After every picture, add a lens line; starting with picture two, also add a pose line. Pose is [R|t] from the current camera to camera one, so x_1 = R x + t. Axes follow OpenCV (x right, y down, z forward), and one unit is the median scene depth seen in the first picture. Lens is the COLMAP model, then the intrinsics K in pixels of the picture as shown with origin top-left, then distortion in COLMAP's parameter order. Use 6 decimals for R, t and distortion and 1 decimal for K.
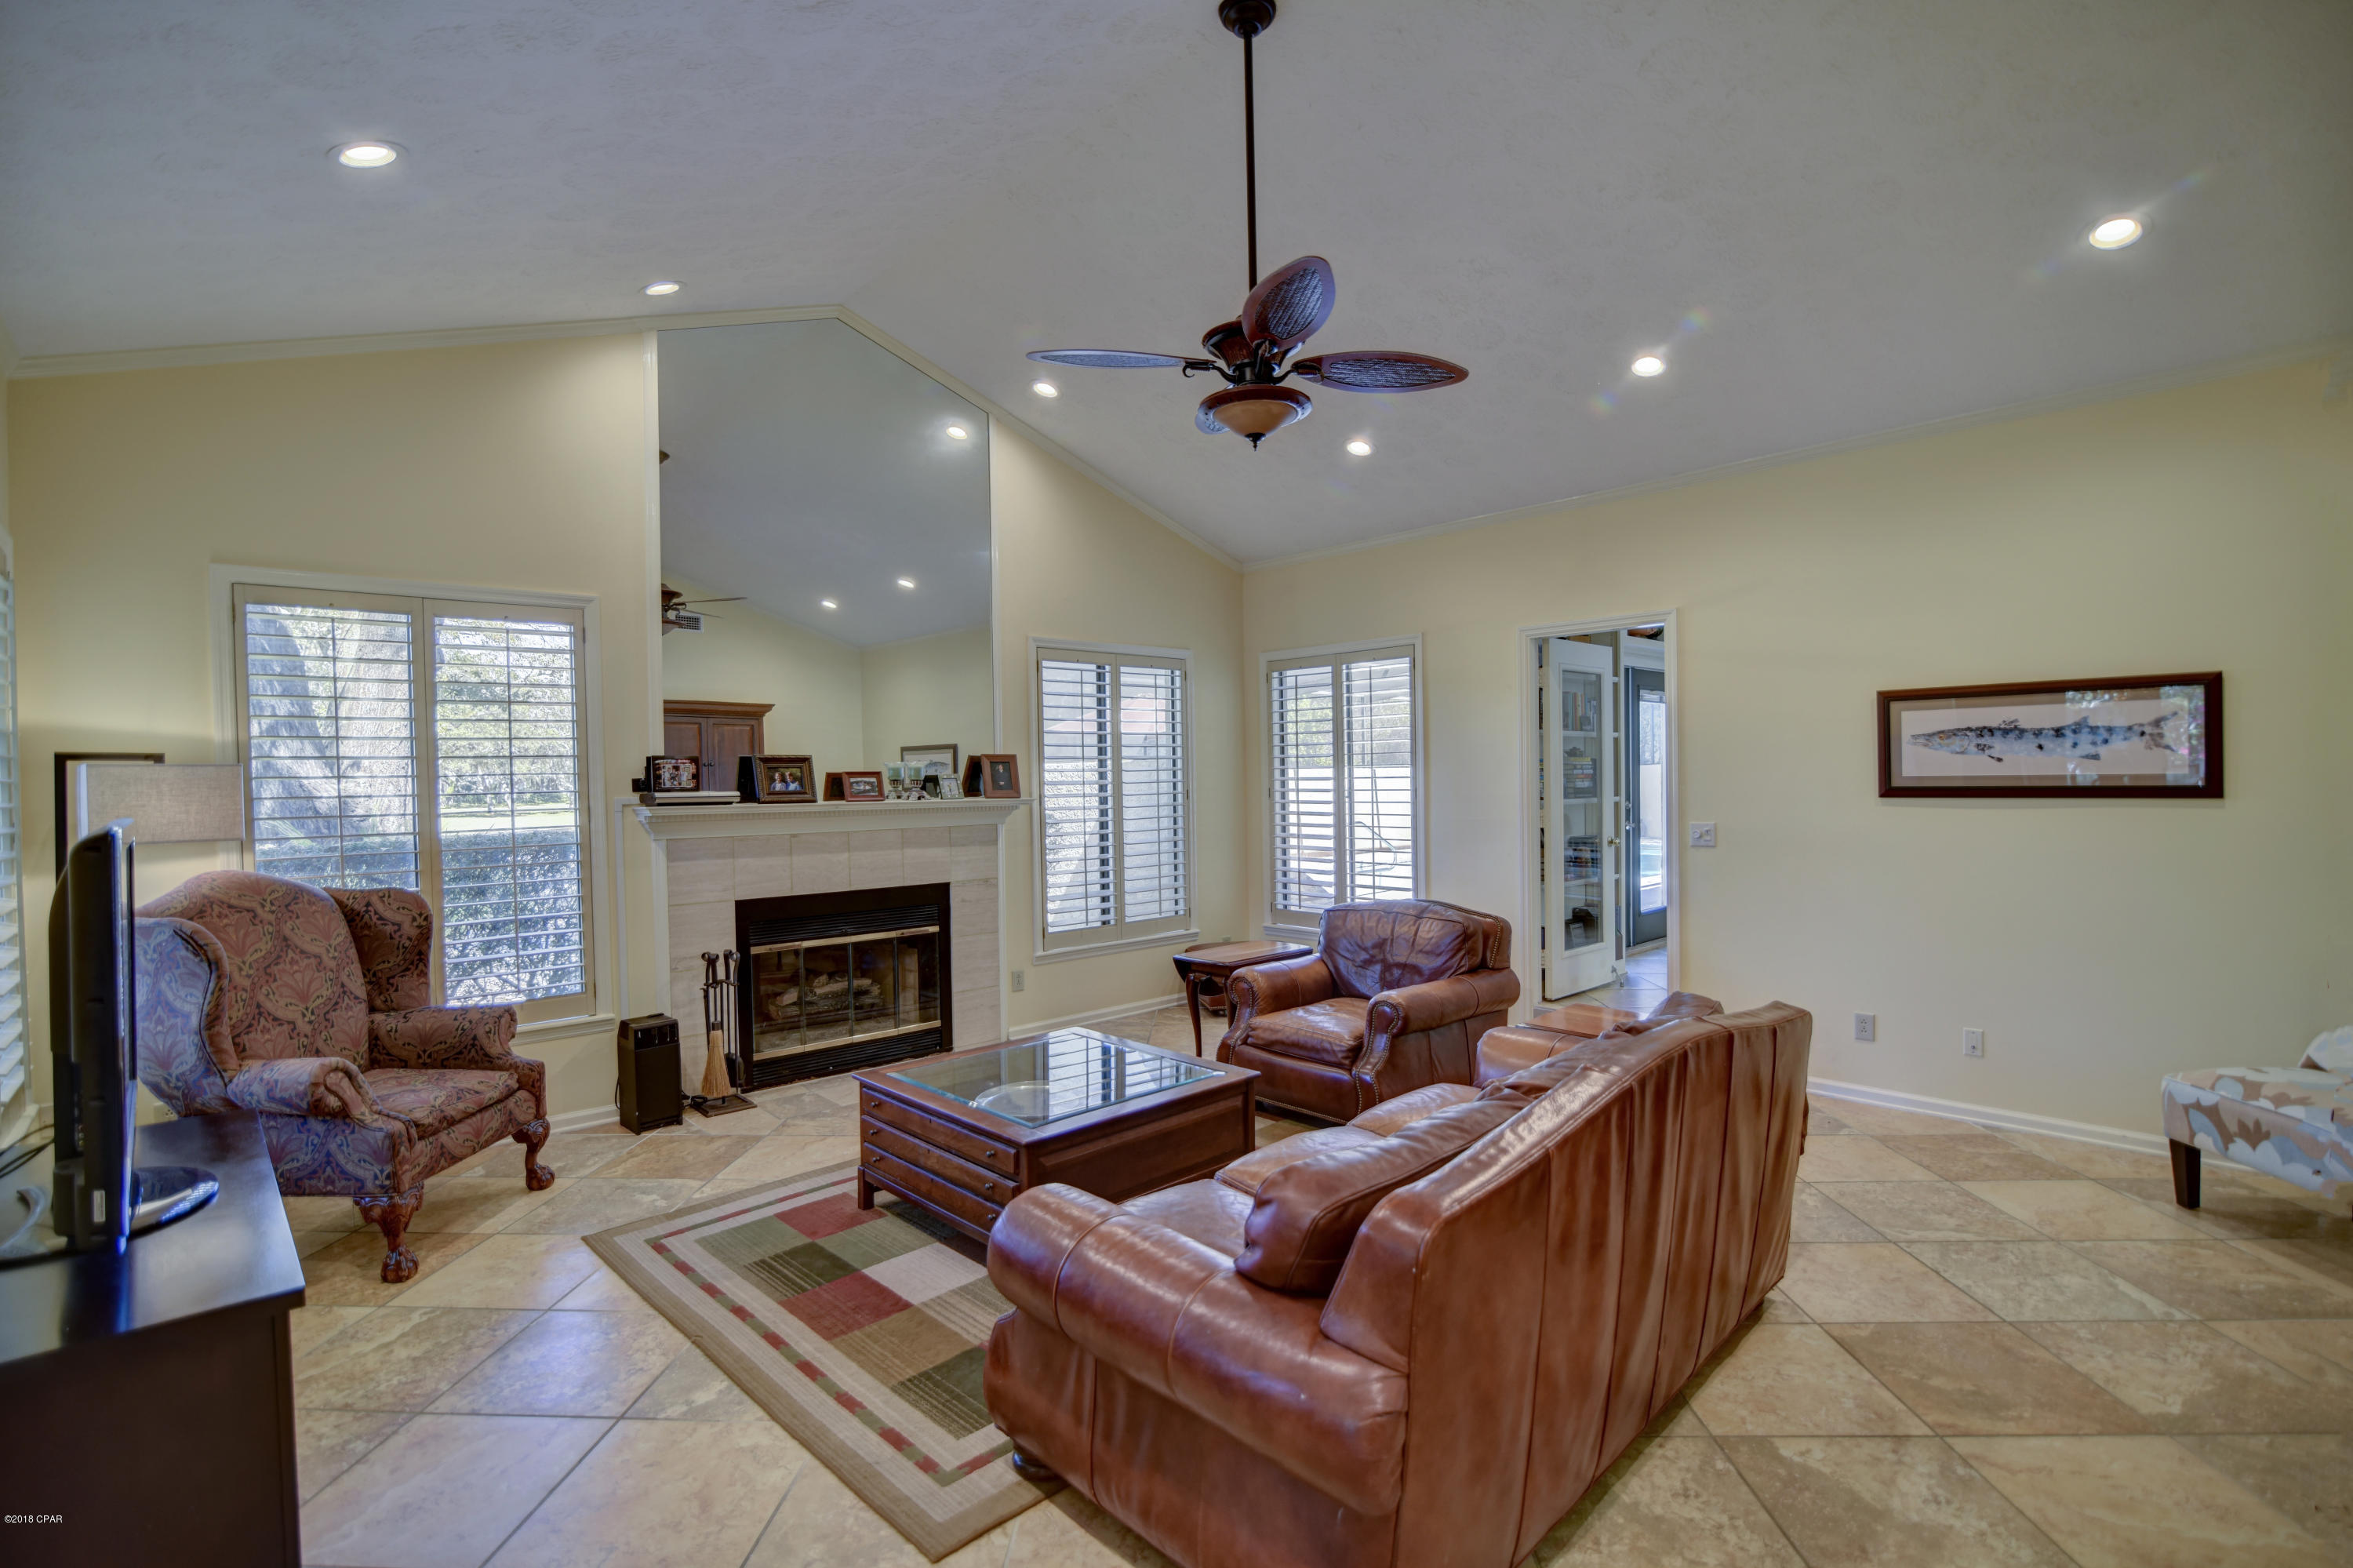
lens RADIAL K [[1076.0, 0, 1115.7], [0, 1076.0, 791.2], [0, 0, 1]] dist [-0.001966, -0.000135]
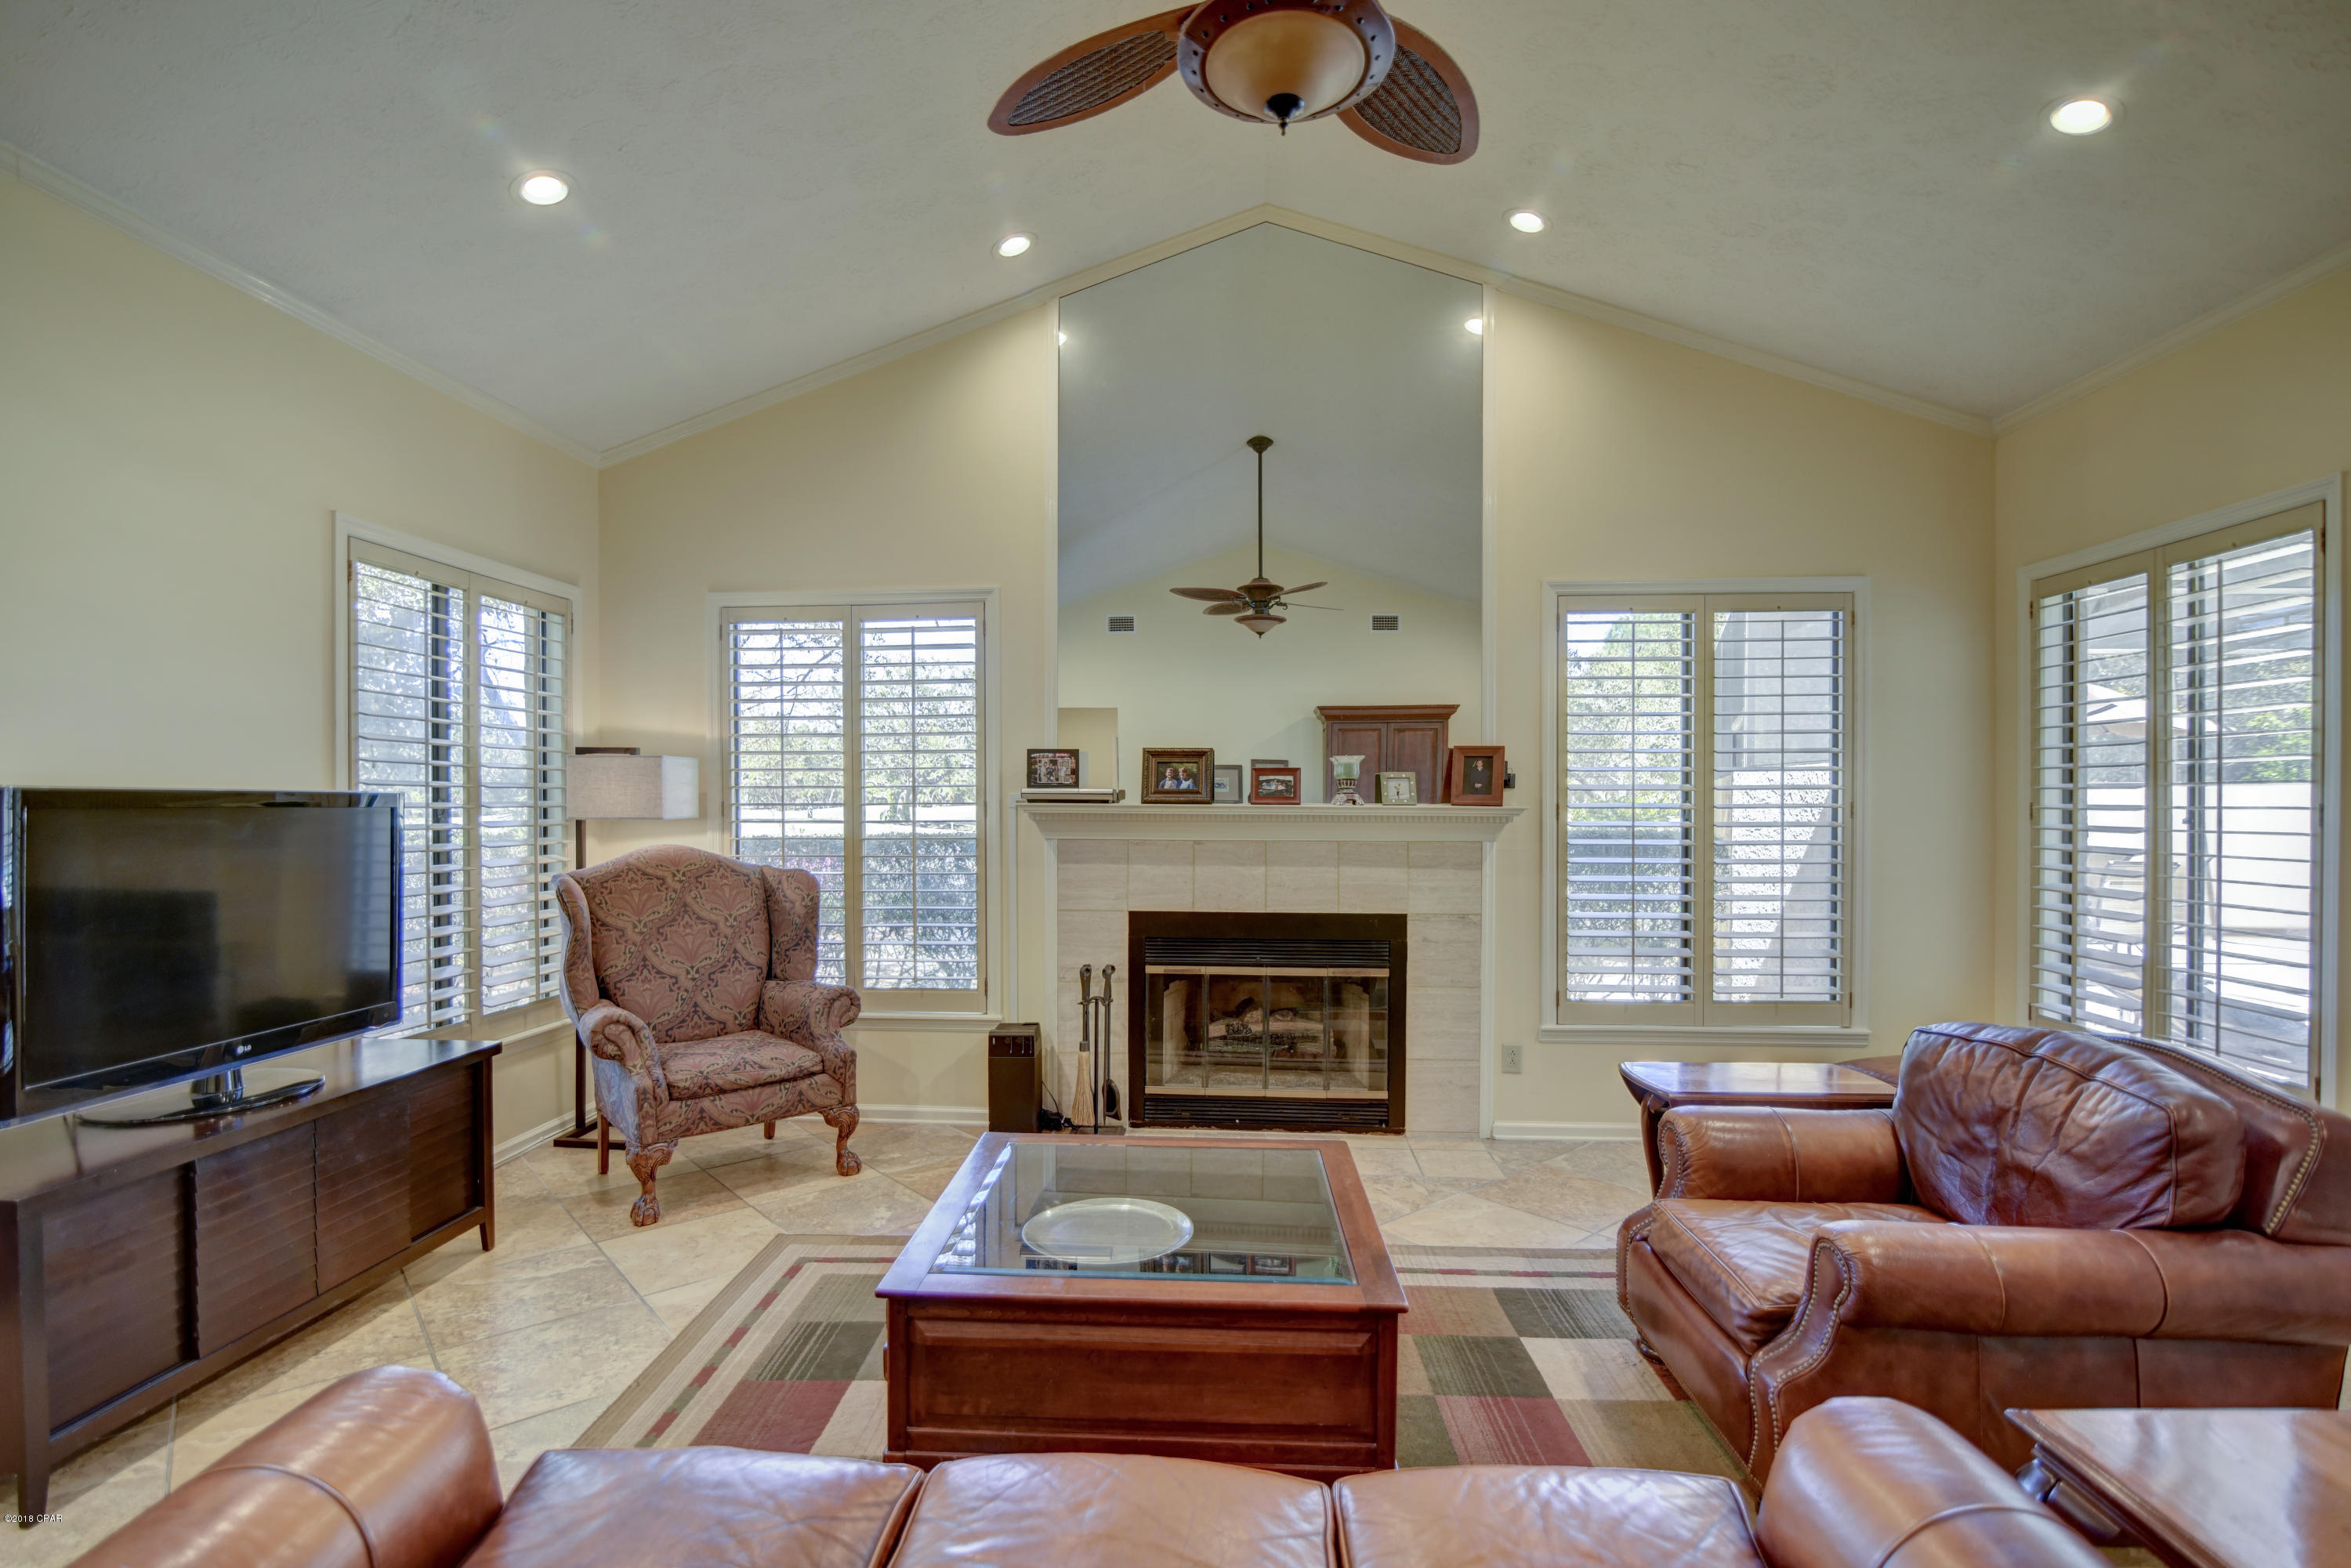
lens RADIAL K [[1093.2, 0, 1151.2], [0, 1093.2, 812.4], [0, 0, 1]] dist [-0.015313, 0.000379]
pose [[0.710650, 0.025496, -0.703084, 0.312320], [-0.022124, 0.999659, 0.013889, 0.006792], [0.703198, 0.005685, 0.710971, 0.384770]]
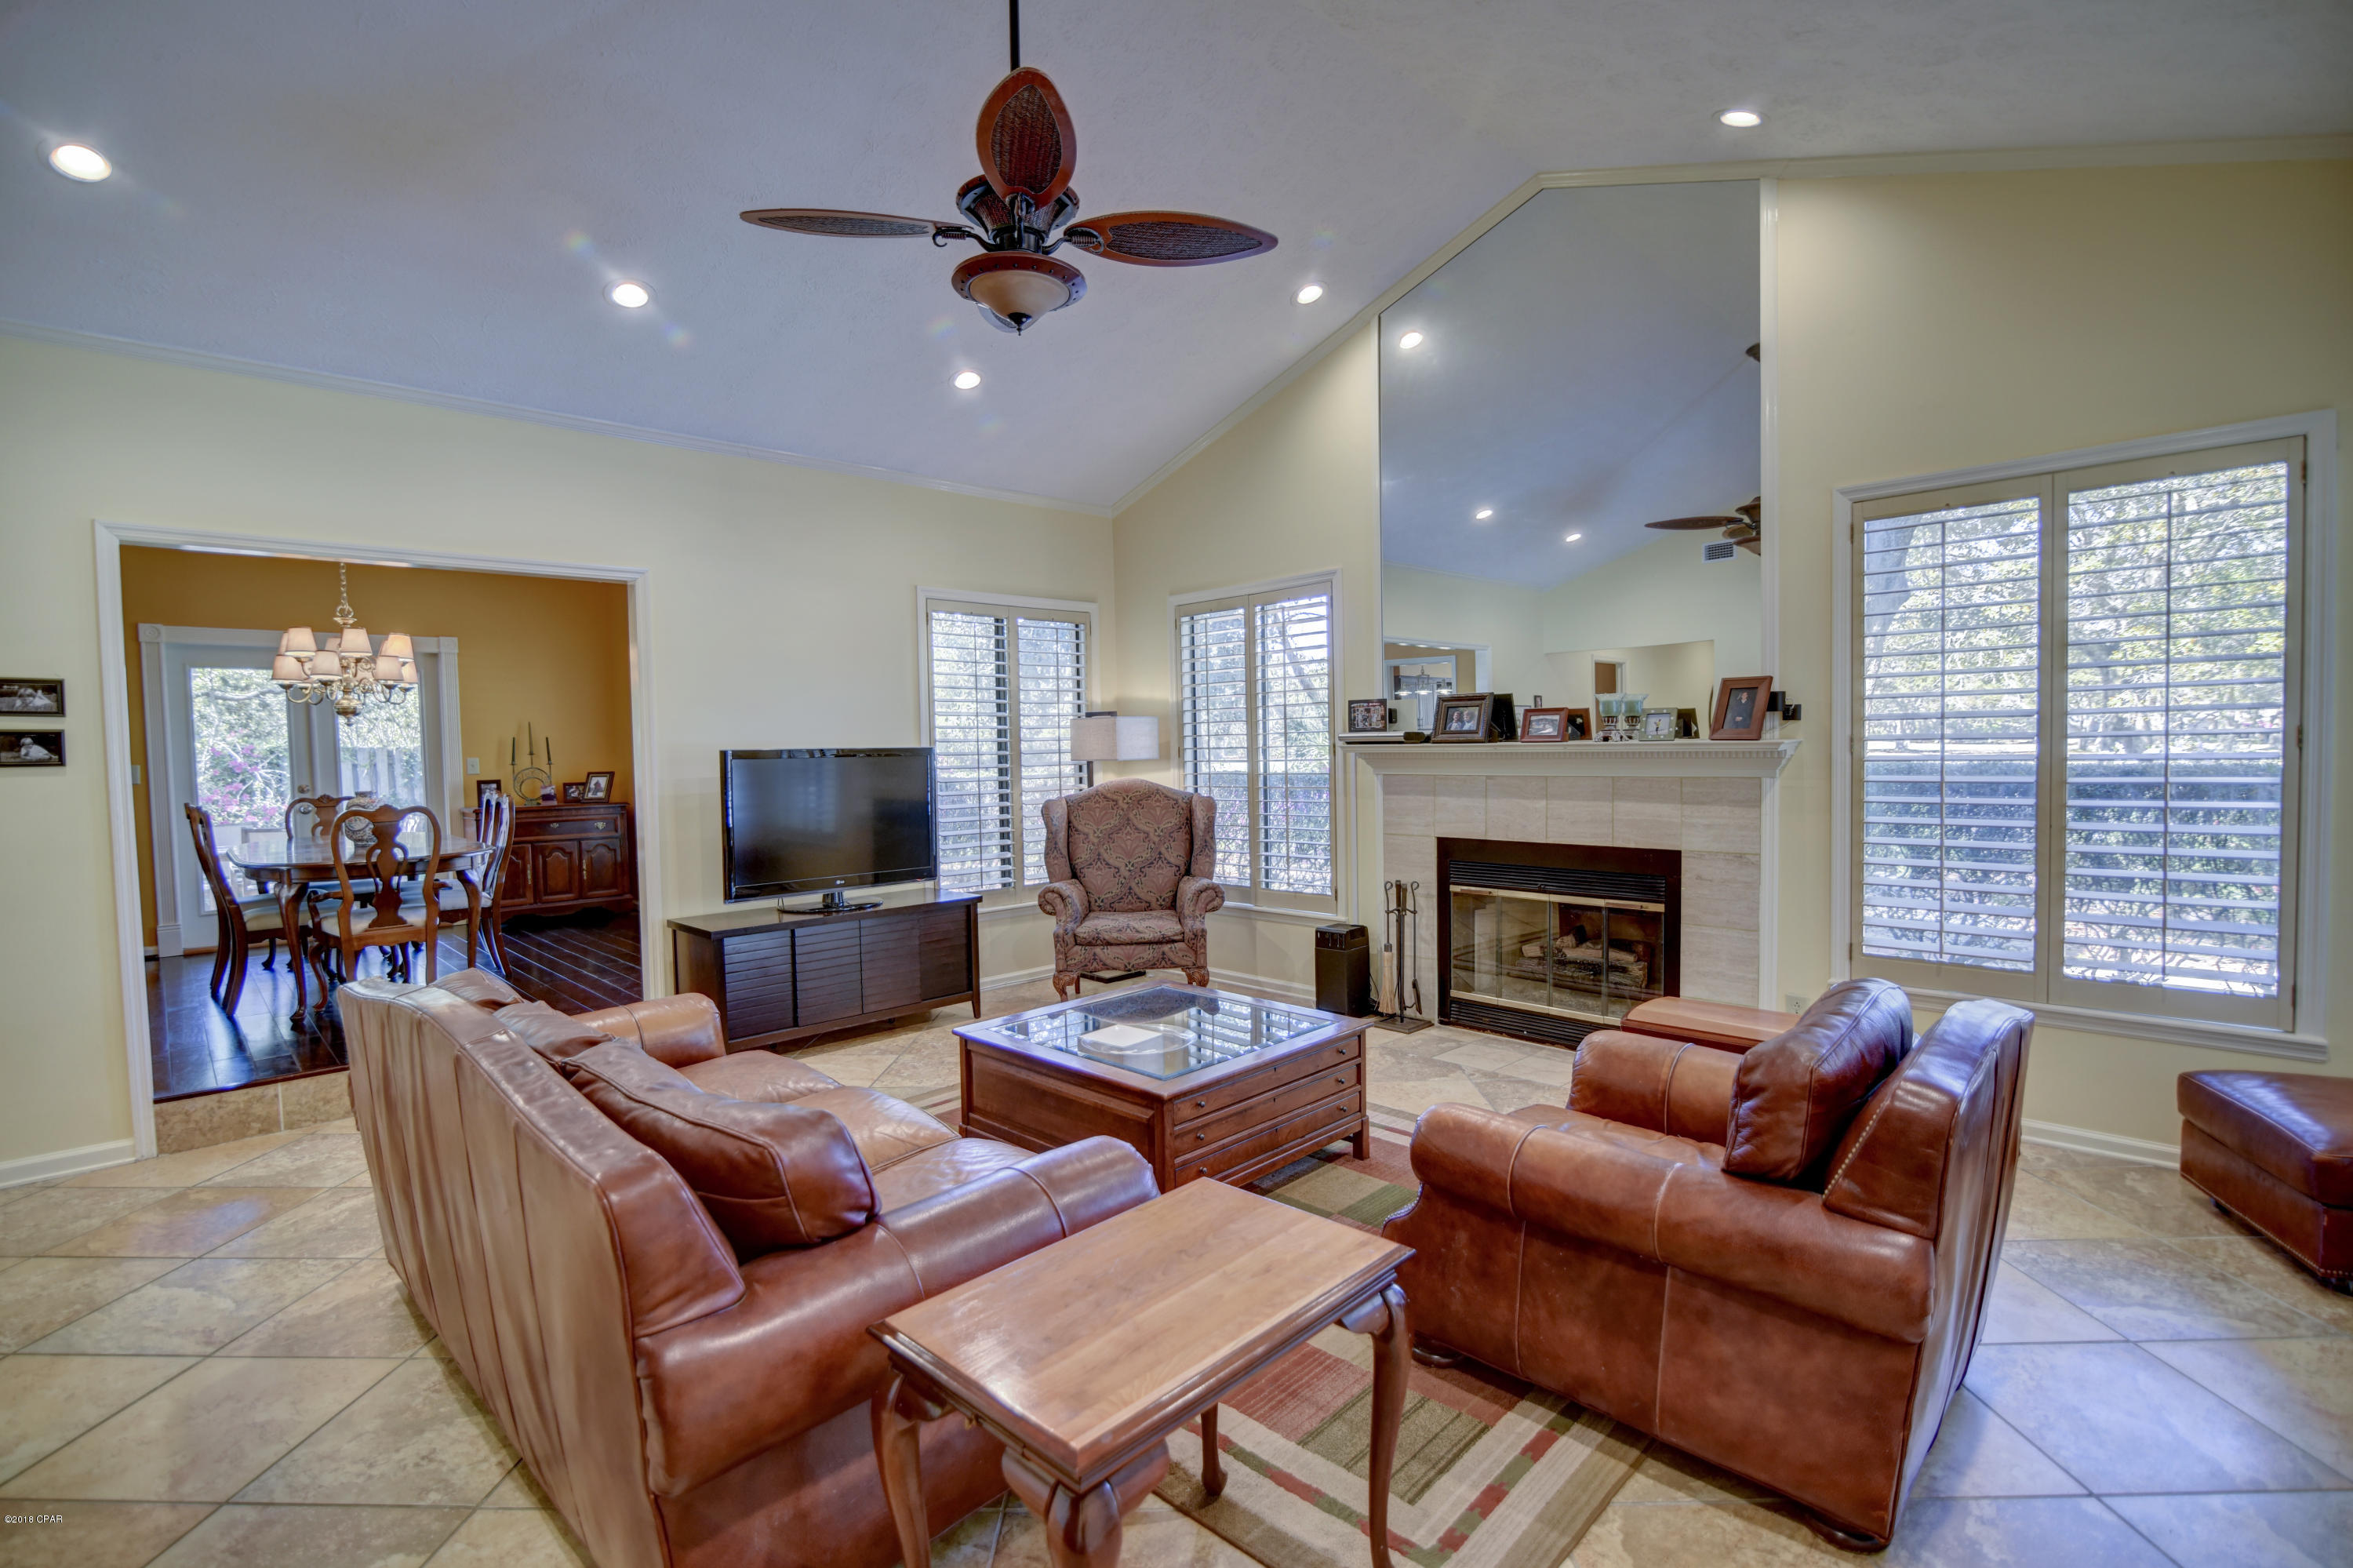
lens RADIAL K [[1050.2, 0, 1176.5], [0, 1050.2, 784.0], [0, 0, 1]] dist [-0.007279, 0.000062]
pose [[0.084738, 0.051944, -0.995048, 0.656842], [0.006432, 0.998591, 0.052677, -0.003893], [0.996382, -0.010864, 0.084285, 0.701931]]
